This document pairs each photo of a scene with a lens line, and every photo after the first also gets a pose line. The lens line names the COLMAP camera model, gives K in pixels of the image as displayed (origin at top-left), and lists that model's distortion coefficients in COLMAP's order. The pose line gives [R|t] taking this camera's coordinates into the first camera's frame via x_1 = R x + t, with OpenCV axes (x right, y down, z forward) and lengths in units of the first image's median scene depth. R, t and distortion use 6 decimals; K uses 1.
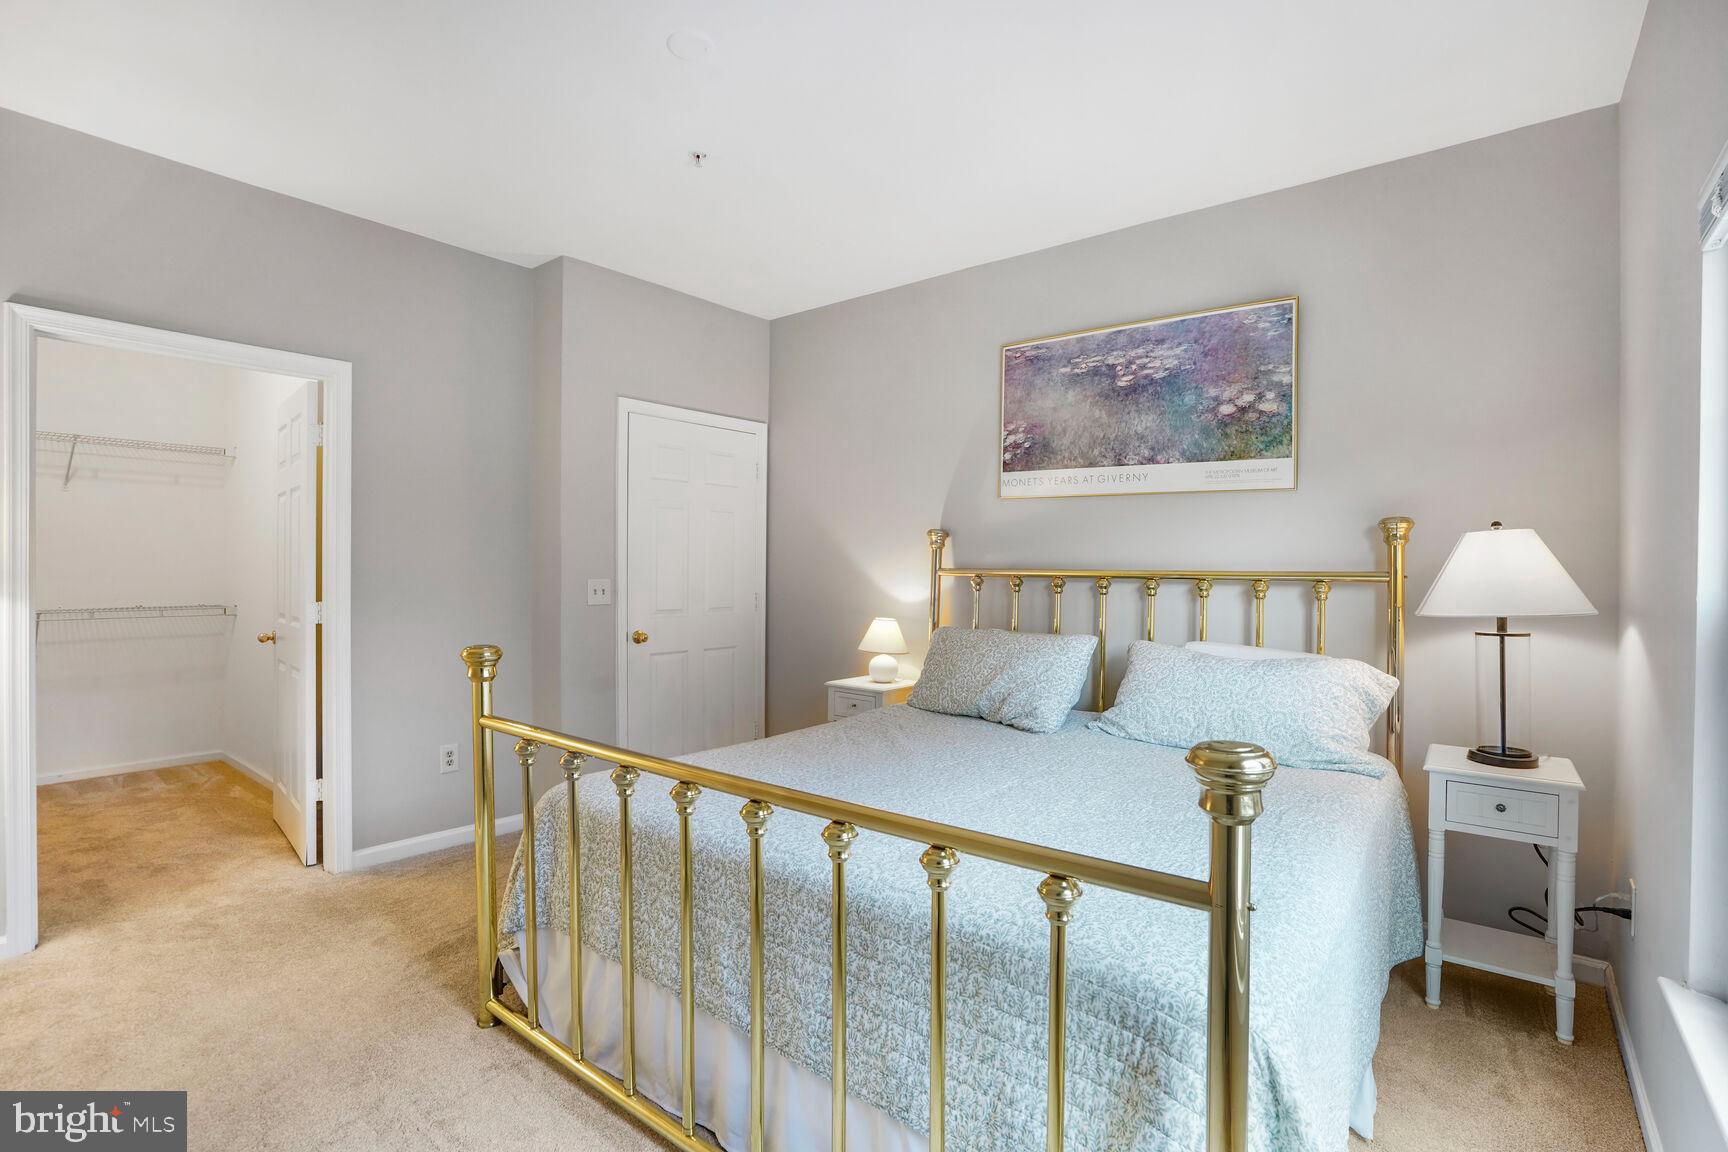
lens RADIAL K [[803.8, 0, 874.6], [0, 803.8, 575.1], [0, 0, 1]] dist [-0.038493, 0.006366]
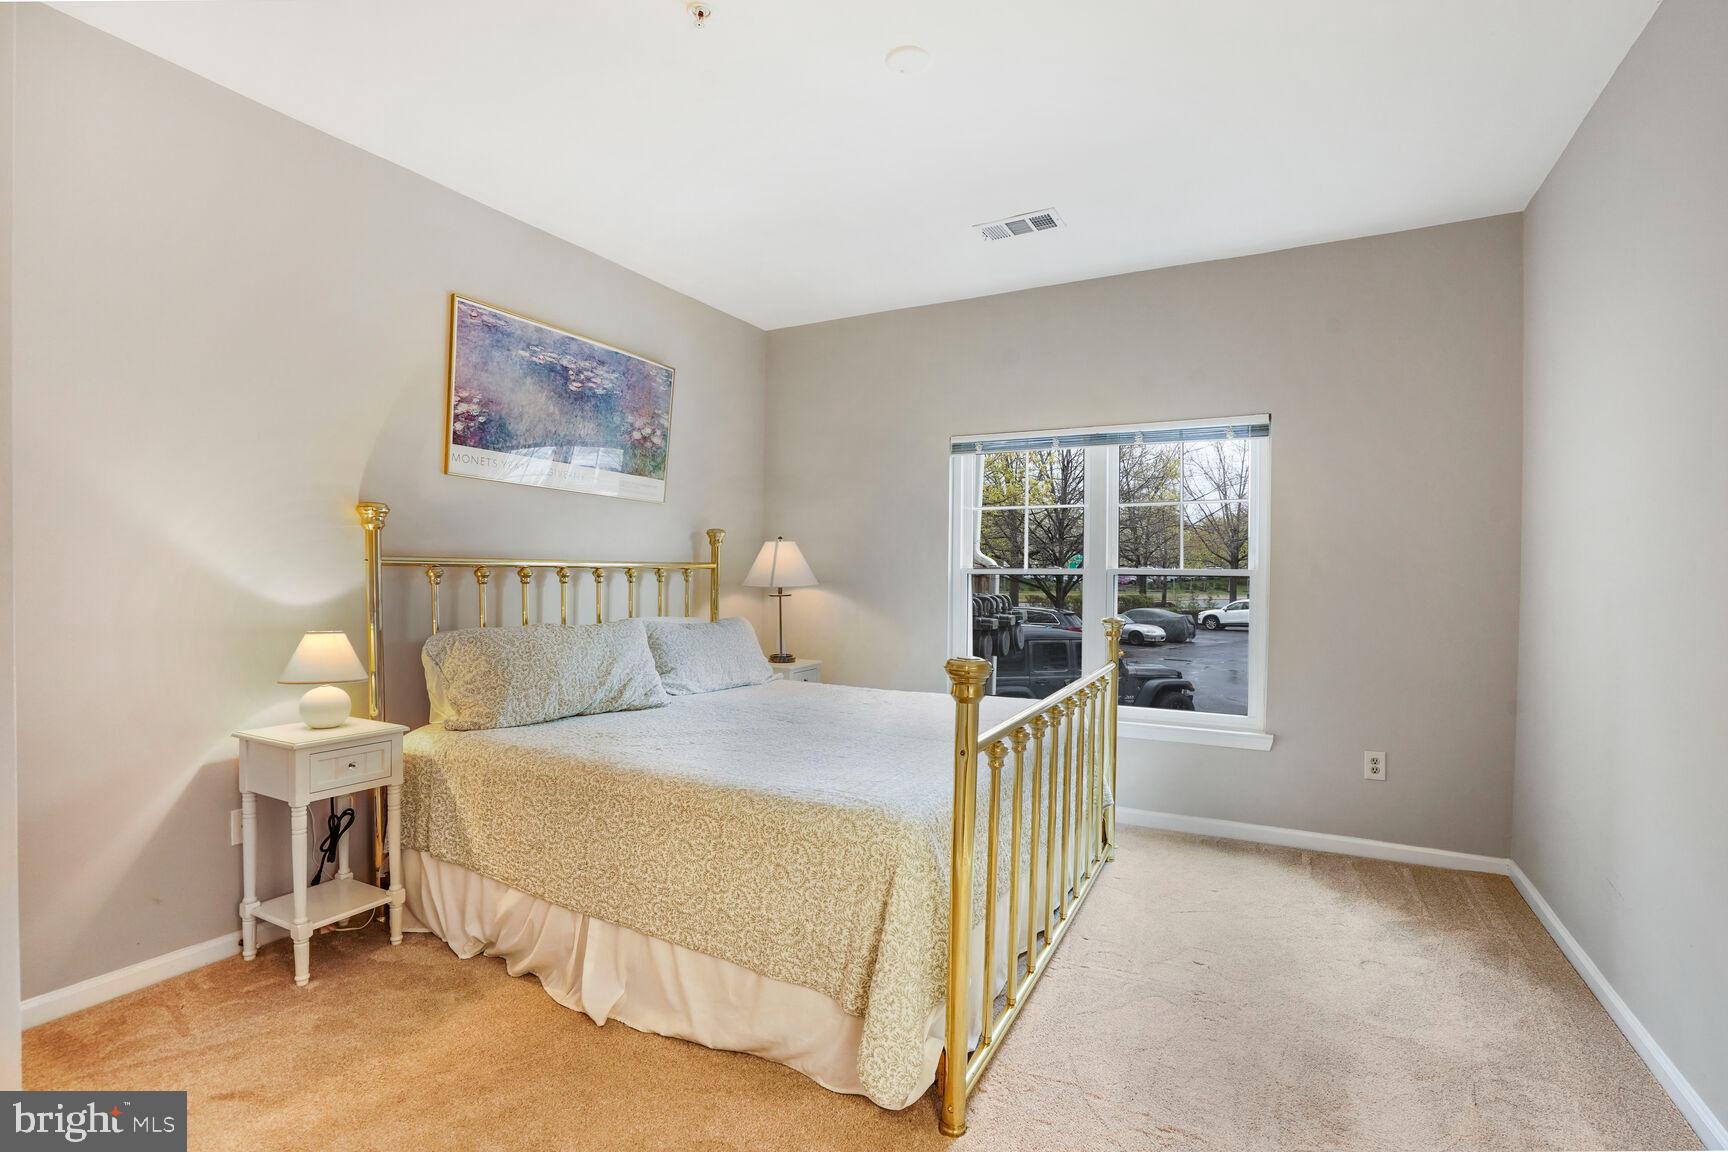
lens RADIAL K [[803.8, 0, 876.5], [0, 803.8, 572.7], [0, 0, 1]] dist [-0.038493, 0.006366]
pose [[-0.166839, -0.003456, 0.985978, -0.831205], [0.009630, 0.999940, 0.005134, 0.008214], [-0.985937, 0.010352, -0.166796, 0.788324]]
